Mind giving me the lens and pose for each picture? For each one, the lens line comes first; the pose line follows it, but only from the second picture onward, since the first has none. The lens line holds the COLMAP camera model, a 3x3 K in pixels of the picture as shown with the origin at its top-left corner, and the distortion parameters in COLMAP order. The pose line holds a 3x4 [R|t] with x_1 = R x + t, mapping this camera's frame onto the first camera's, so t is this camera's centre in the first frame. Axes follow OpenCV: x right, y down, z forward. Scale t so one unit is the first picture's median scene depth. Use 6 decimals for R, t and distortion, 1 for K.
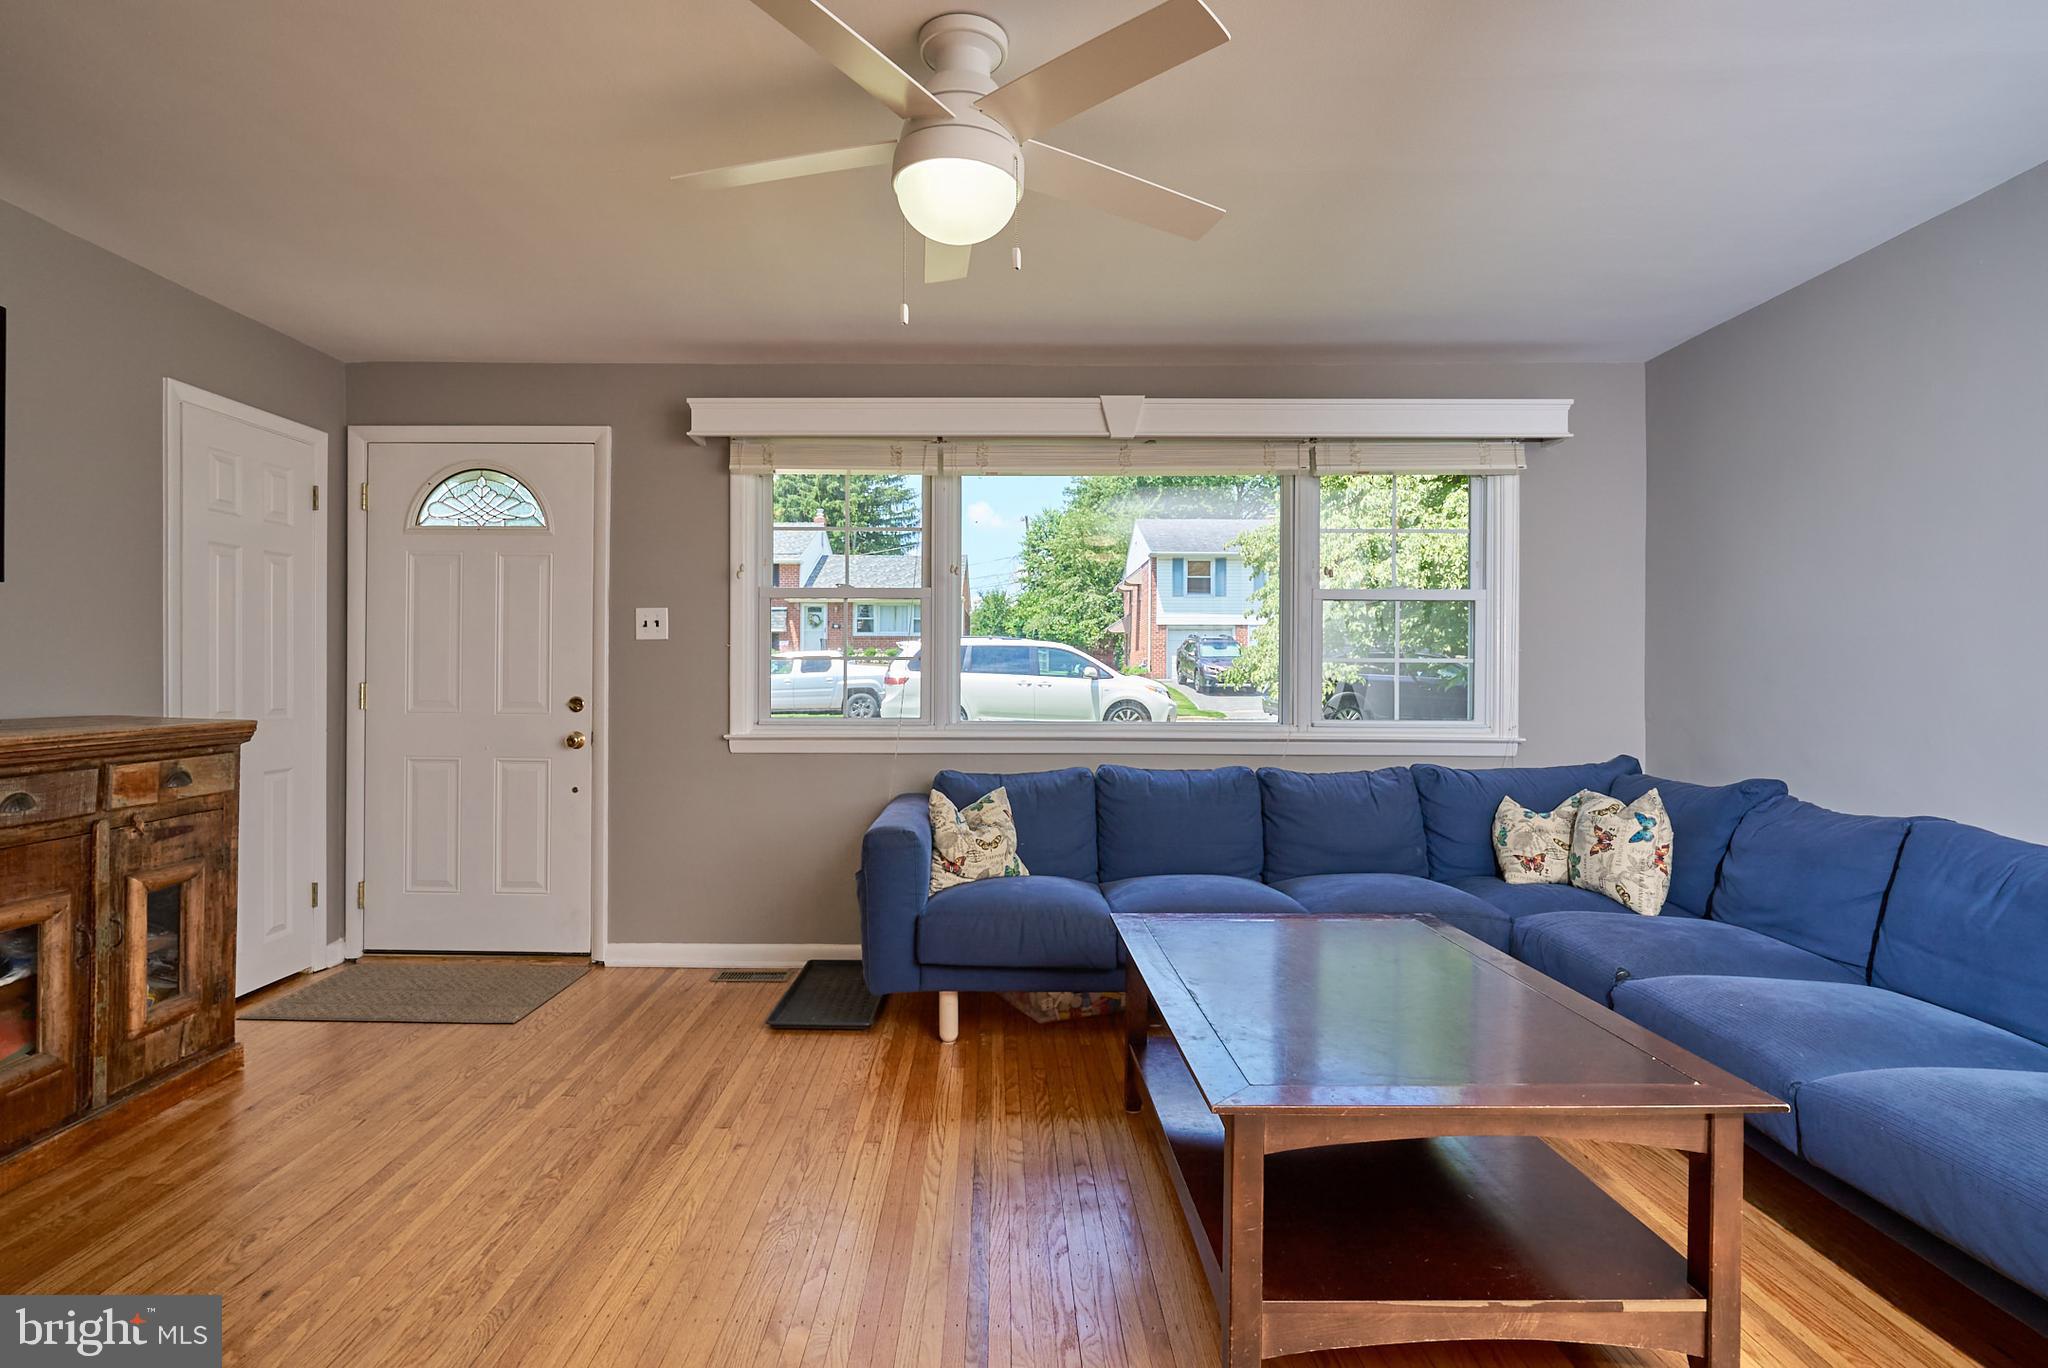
lens RADIAL K [[982.8, 0, 1031.8], [0, 982.8, 681.3], [0, 0, 1]] dist [-0.007311, 0.003427]
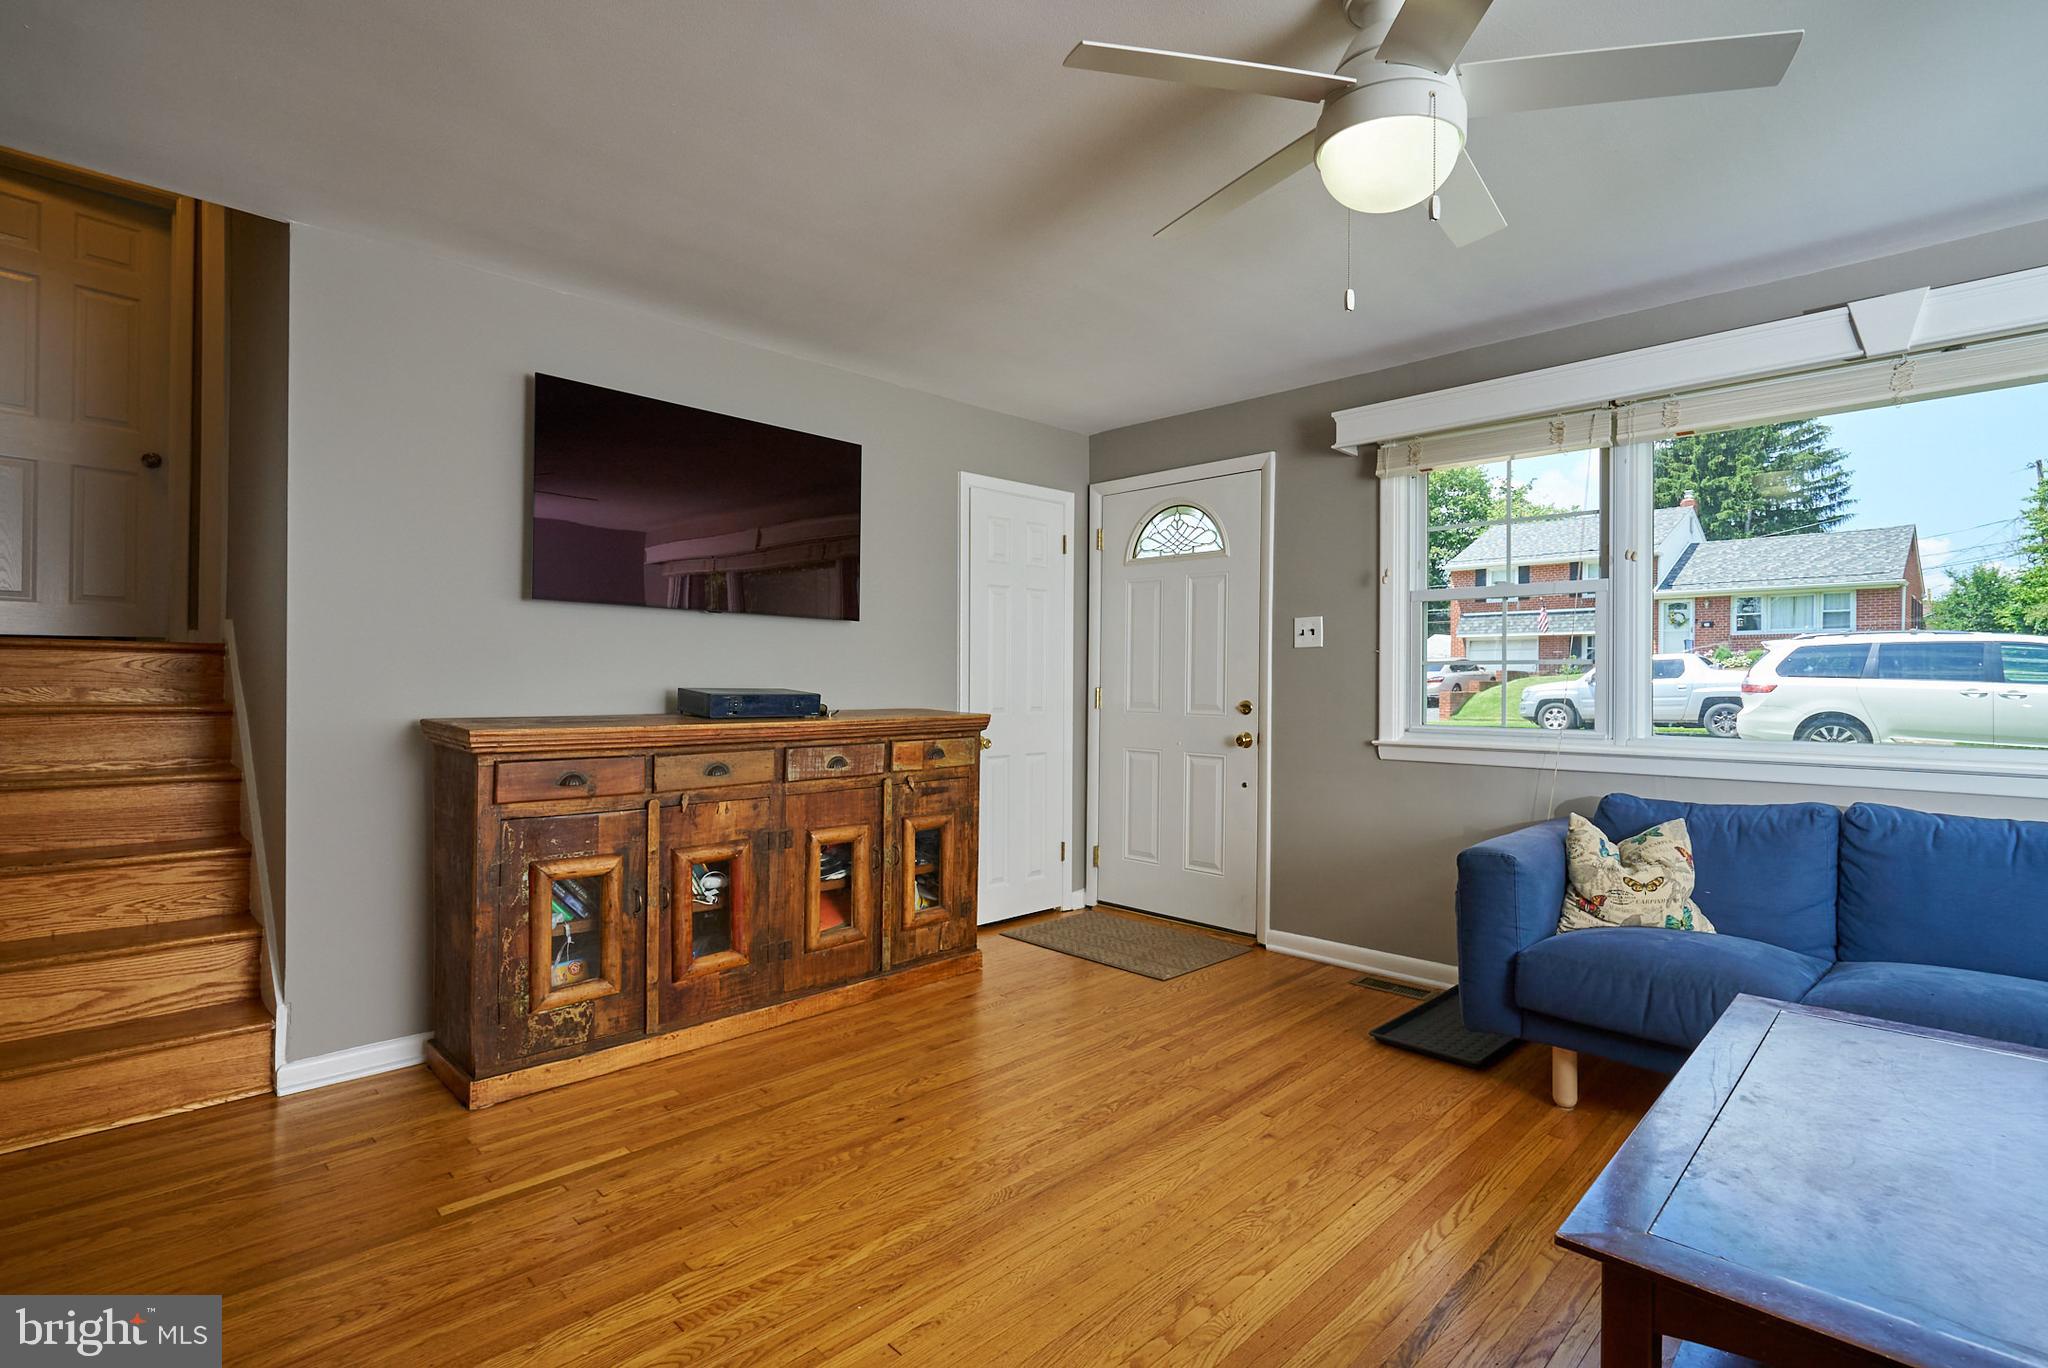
lens RADIAL K [[989.1, 0, 1075.8], [0, 989.1, 681.2], [0, 0, 1]] dist [-0.004685, -0.000016]
pose [[0.719595, -0.001169, -0.694393, 0.212811], [-0.003835, 0.999977, -0.005658, 0.000969], [0.694383, 0.006735, 0.719574, 0.081173]]
